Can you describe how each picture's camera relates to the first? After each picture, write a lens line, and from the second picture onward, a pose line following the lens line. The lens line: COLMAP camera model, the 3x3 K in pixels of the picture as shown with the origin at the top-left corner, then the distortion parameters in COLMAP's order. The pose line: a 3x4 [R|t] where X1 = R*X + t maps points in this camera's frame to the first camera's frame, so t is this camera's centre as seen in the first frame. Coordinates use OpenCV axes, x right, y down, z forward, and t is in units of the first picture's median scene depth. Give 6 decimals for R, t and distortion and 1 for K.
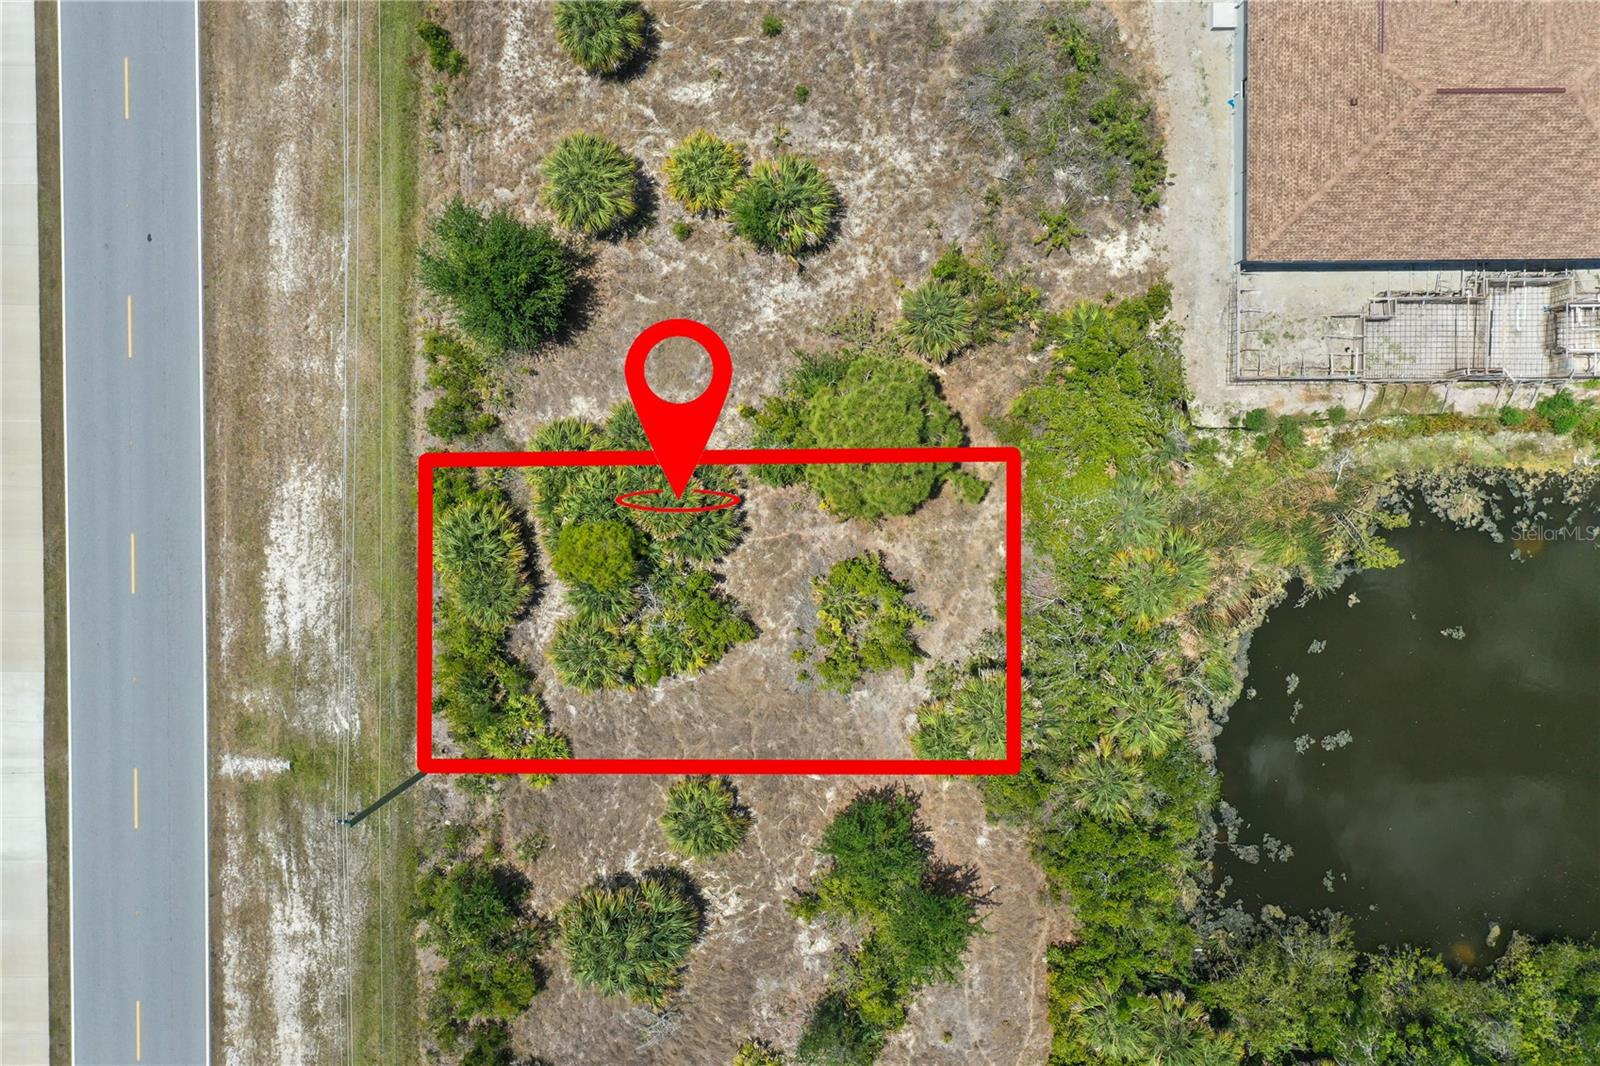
lens RADIAL K [[1256.7, 0, 796.2], [0, 1256.7, 533.0], [0, 0, 1]] dist [0.004661, 0.007740]
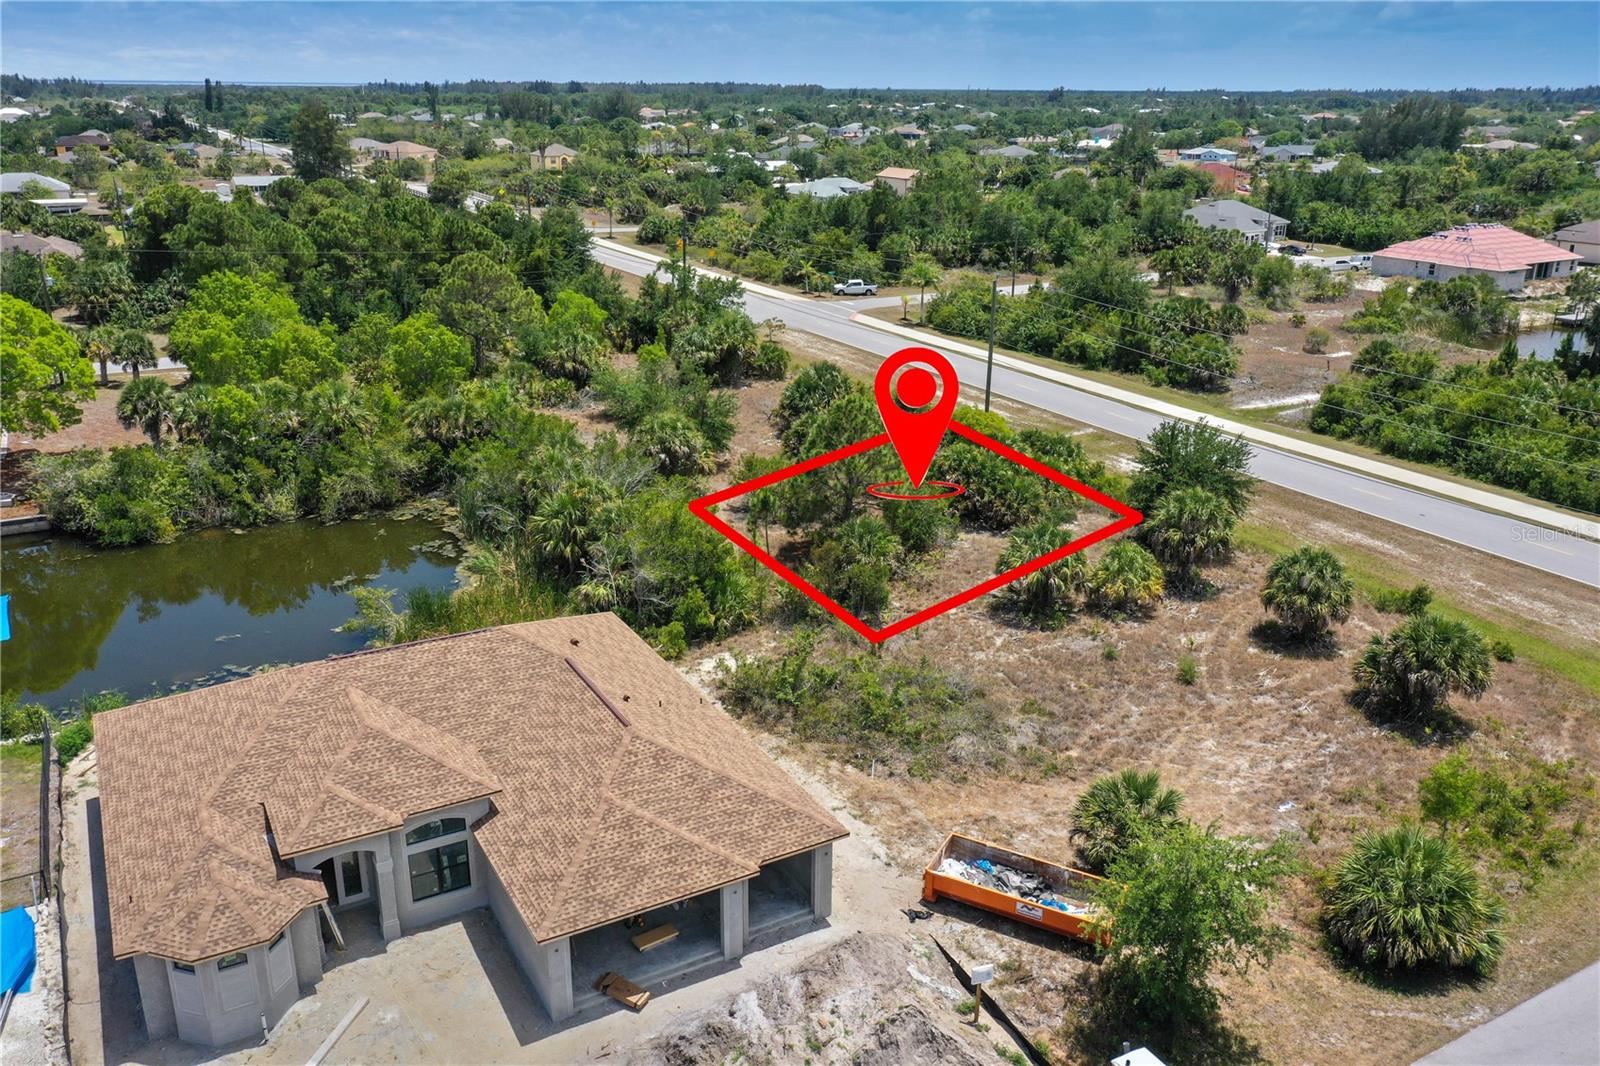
lens RADIAL K [[1256.7, 0, 796.2], [0, 1256.7, 533.0], [0, 0, 1]] dist [0.004661, 0.007740]
pose [[-0.870584, 0.164964, -0.463542, 0.624771], [-0.491869, -0.315196, 0.811614, -0.959963], [-0.012220, 0.934579, 0.355545, 0.576463]]
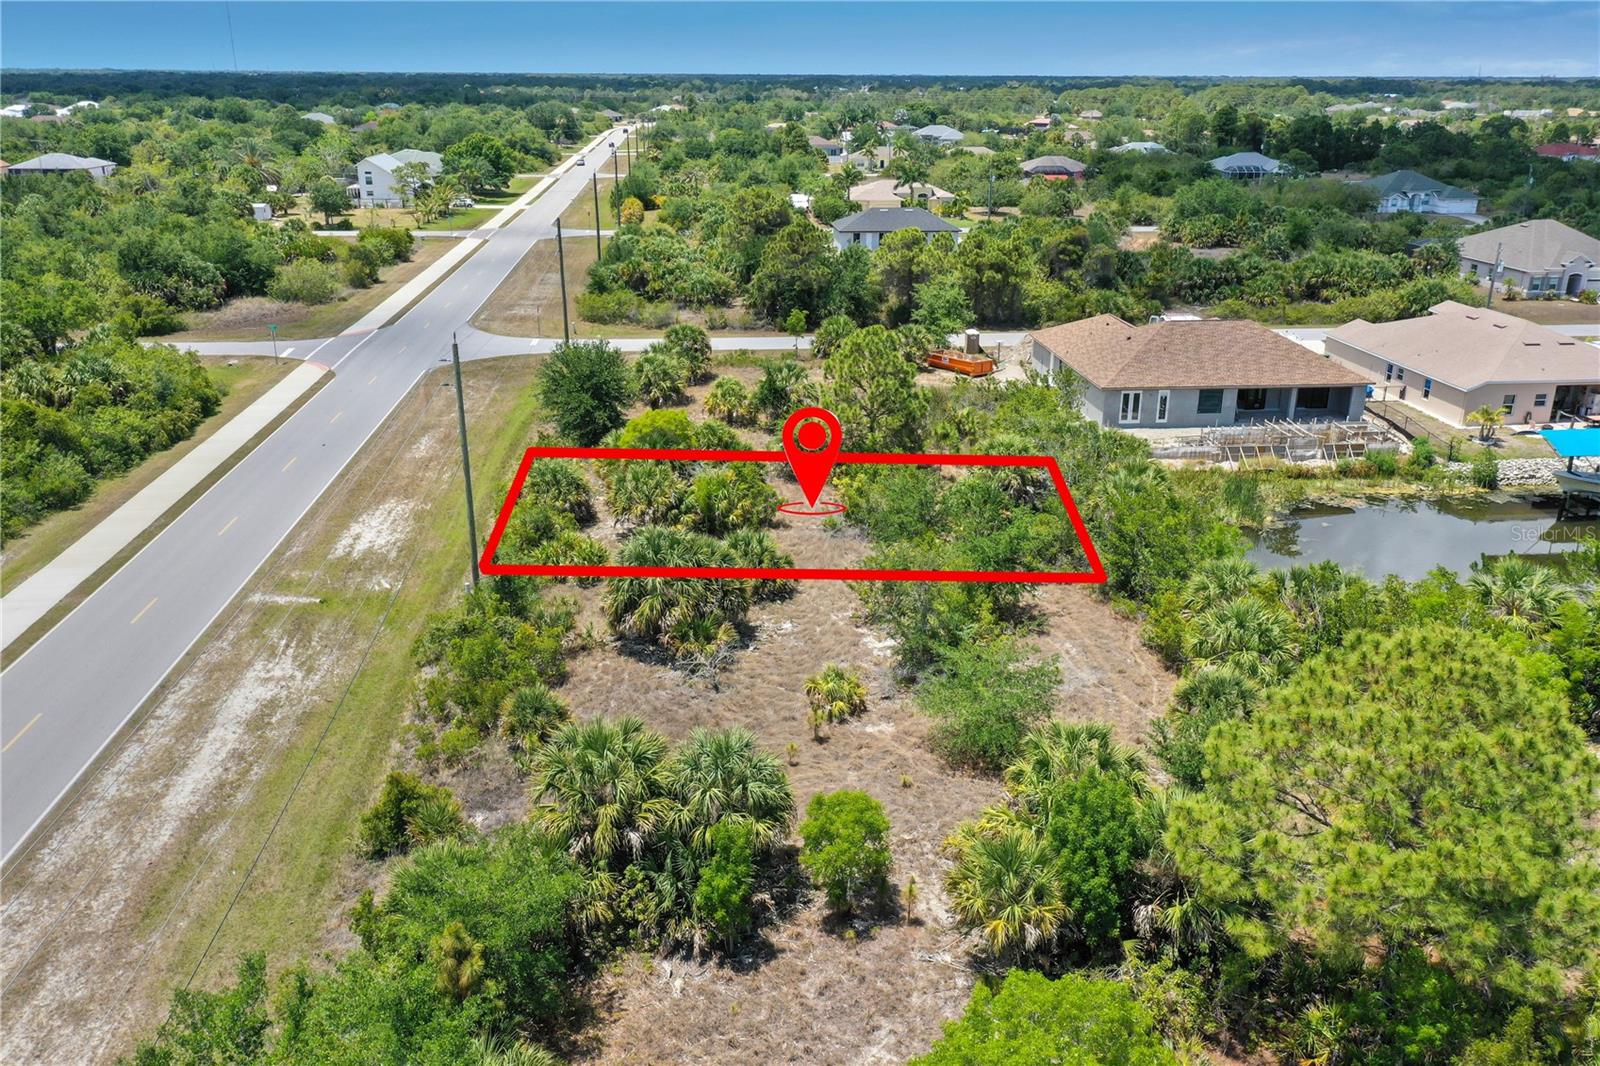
lens RADIAL K [[1256.7, 0, 796.2], [0, 1256.7, 533.0], [0, 0, 1]] dist [0.004661, 0.007740]
pose [[0.996317, -0.023923, 0.082338, -0.116922], [0.085642, 0.324171, -0.942114, 1.134339], [-0.004154, 0.945696, 0.325026, 0.645895]]
